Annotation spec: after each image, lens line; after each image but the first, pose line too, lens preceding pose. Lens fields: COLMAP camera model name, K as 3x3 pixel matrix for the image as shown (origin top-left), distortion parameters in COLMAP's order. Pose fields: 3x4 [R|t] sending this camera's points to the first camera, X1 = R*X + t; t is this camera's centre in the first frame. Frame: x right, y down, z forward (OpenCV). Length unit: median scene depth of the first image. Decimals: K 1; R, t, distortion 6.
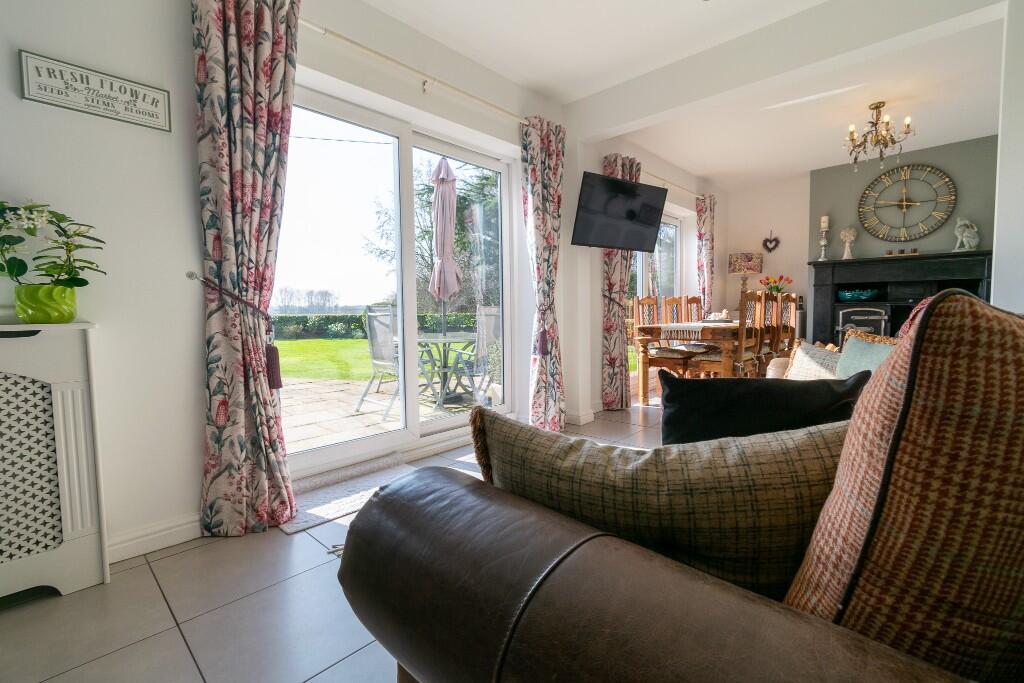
lens RADIAL K [[448.3, 0, 509.3], [0, 448.3, 339.7], [0, 0, 1]] dist [-0.001836, -0.000744]
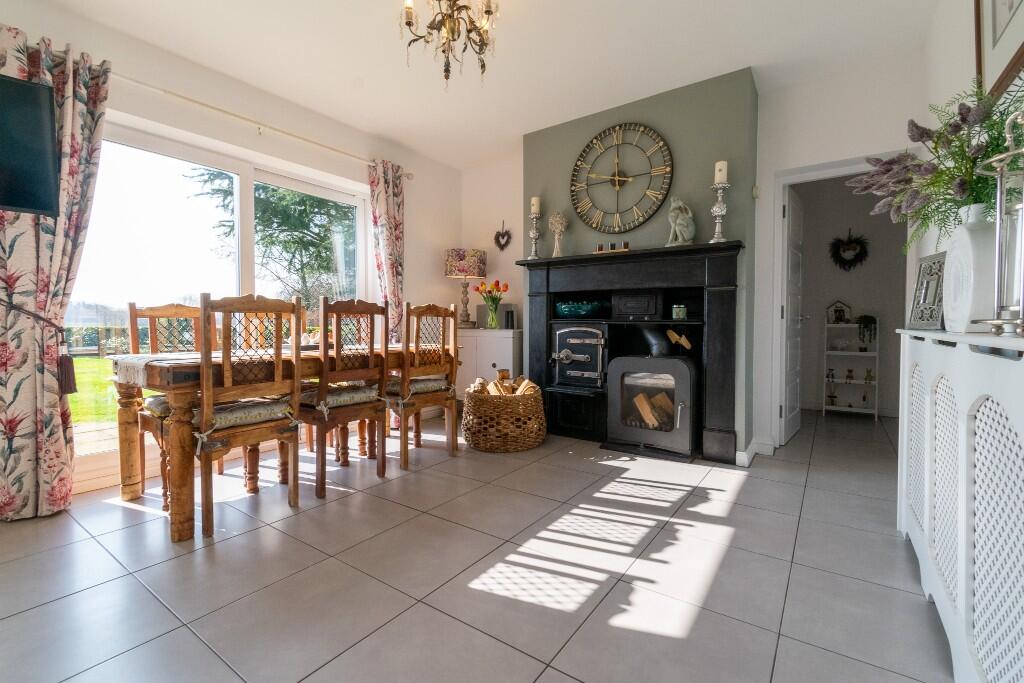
lens RADIAL K [[448.3, 0, 515.5], [0, 448.3, 335.8], [0, 0, 1]] dist [-0.001836, -0.000744]
pose [[0.989415, 0.008469, 0.144867, 0.610797], [-0.002639, 0.999181, -0.040383, -0.030204], [-0.145091, 0.039573, 0.988627, 0.333175]]
